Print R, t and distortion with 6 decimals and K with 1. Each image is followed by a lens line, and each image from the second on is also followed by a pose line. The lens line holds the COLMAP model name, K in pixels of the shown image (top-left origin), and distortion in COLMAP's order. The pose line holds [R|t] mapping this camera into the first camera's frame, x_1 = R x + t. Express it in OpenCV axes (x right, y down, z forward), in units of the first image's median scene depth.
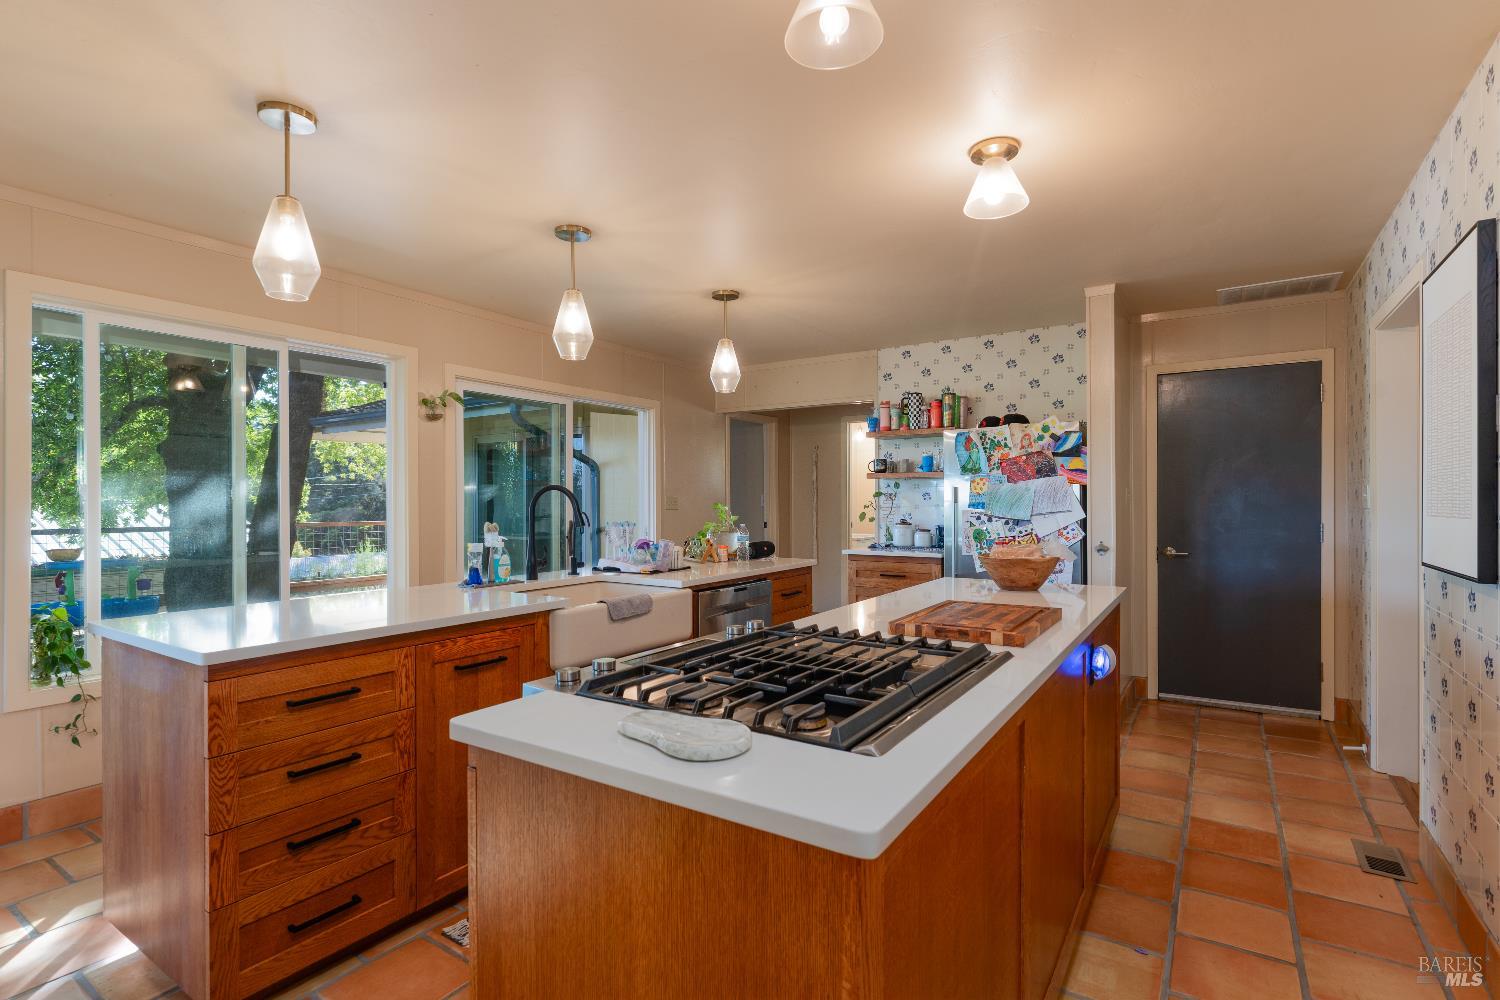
lens RADIAL K [[726.3, 0, 741.9], [0, 726.3, 504.3], [0, 0, 1]] dist [-0.004747, -0.001312]
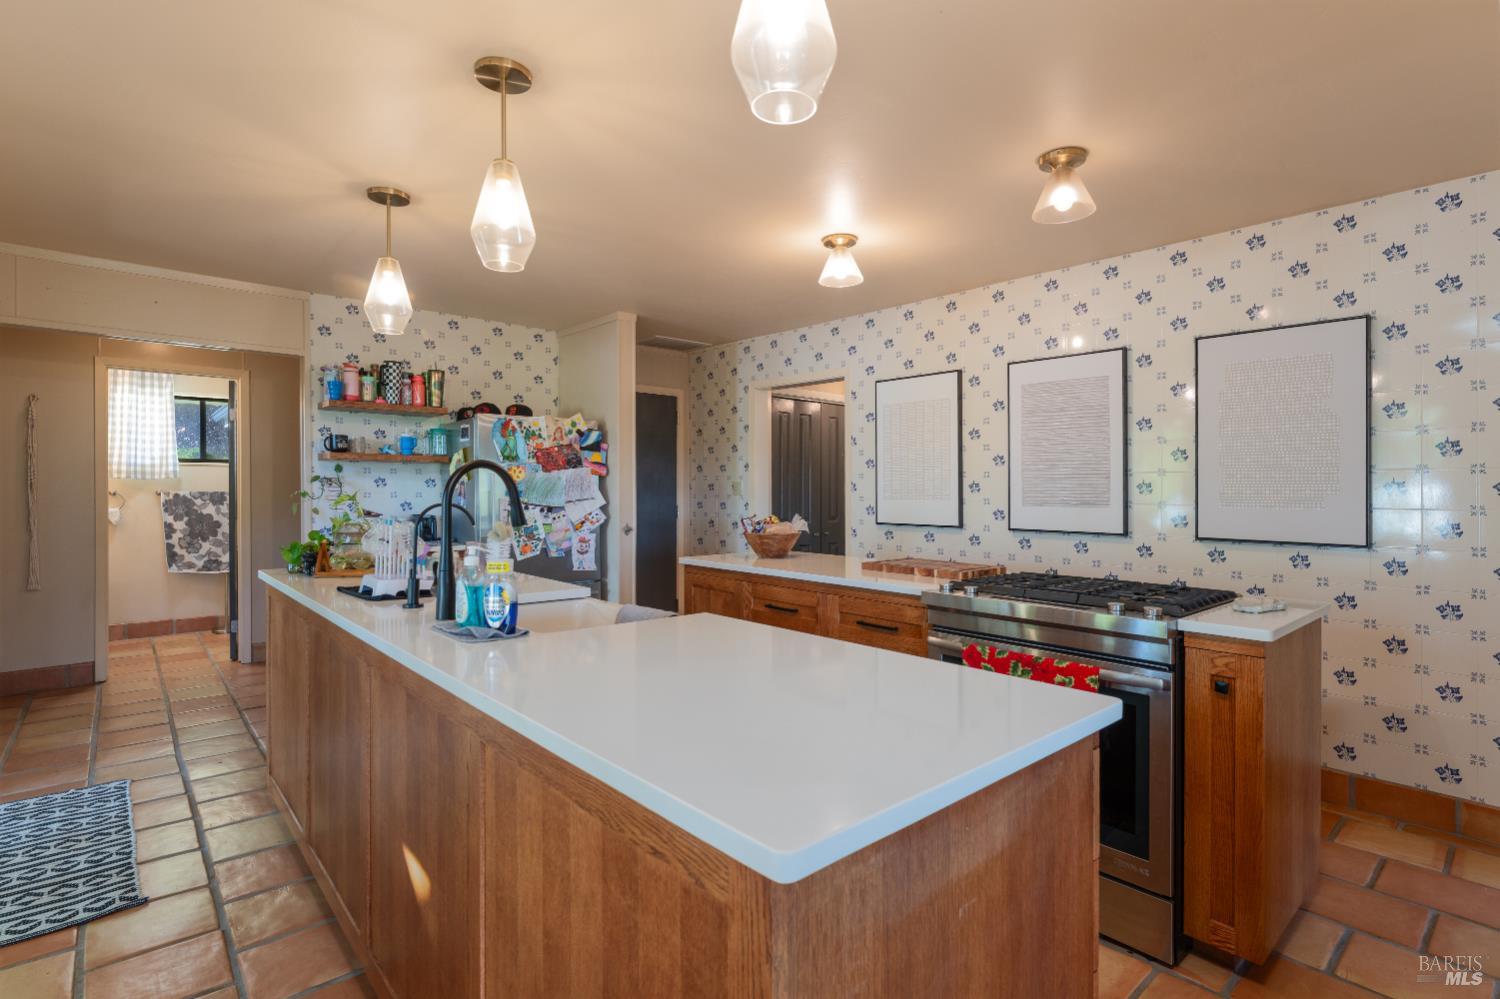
lens RADIAL K [[726.3, 0, 751.9], [0, 726.3, 472.0], [0, 0, 1]] dist [-0.004747, -0.001312]
pose [[0.262890, 0.030065, 0.964357, -0.577597], [-0.002827, 0.999534, -0.030391, 0.001616], [-0.964822, 0.005264, 0.262853, 0.449885]]
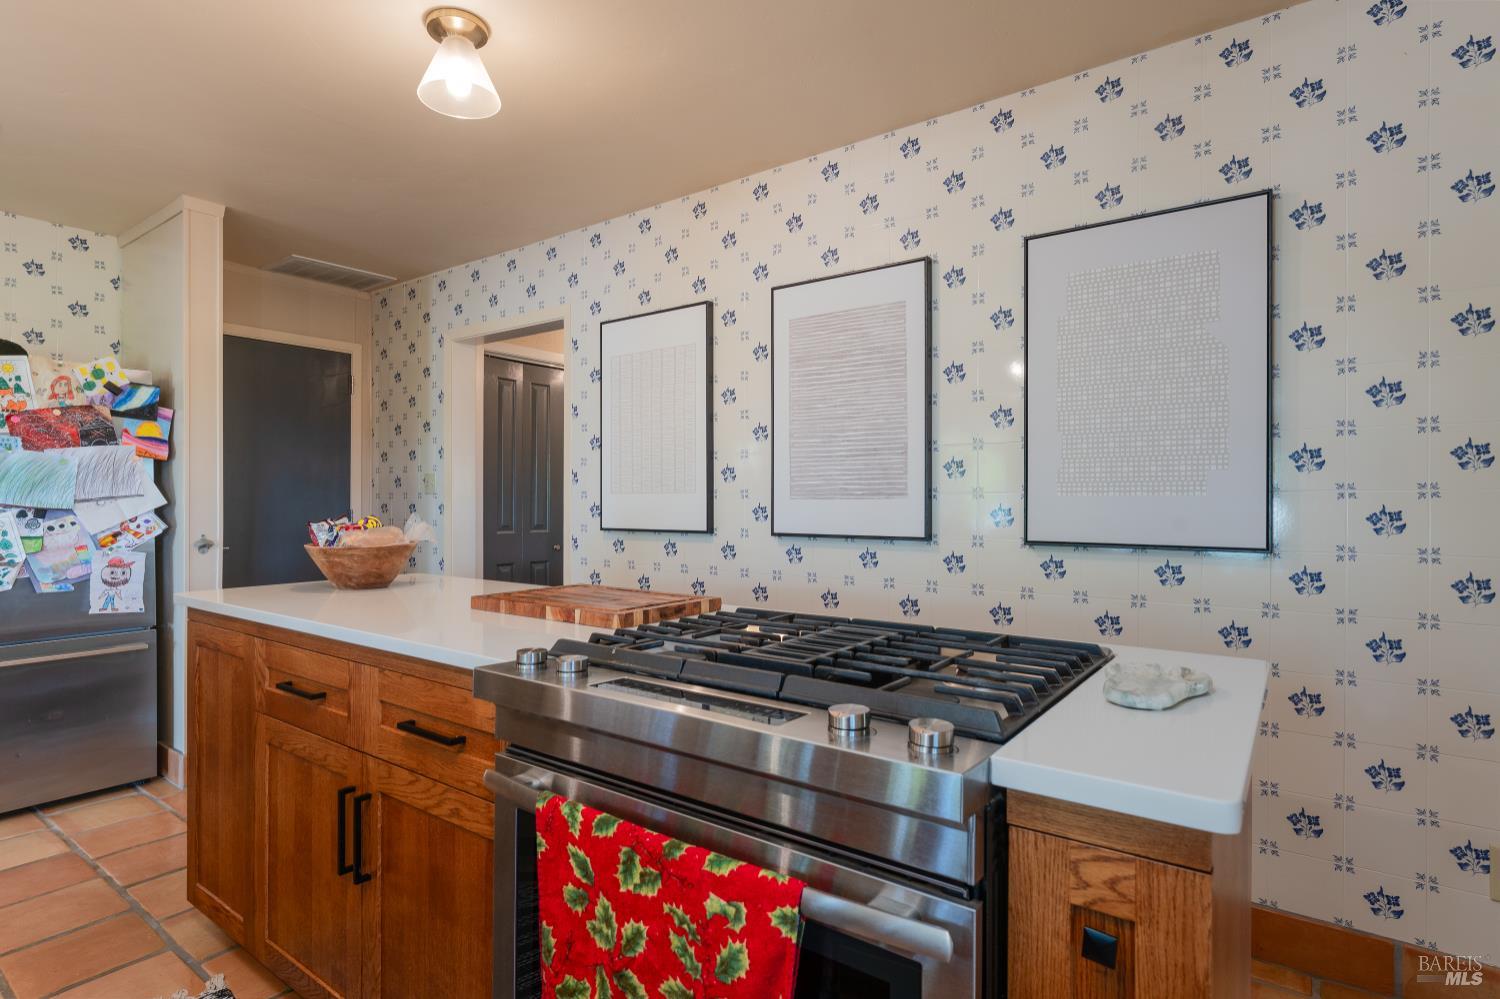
lens RADIAL K [[764.0, 0, 749.2], [0, 764.0, 491.3], [0, 0, 1]] dist [-0.007183, 0.001454]
pose [[0.056178, 0.016970, 0.998277, -0.251350], [0.004093, 0.999843, -0.017227, 0.020059], [-0.998412, 0.005054, 0.056100, 0.359118]]
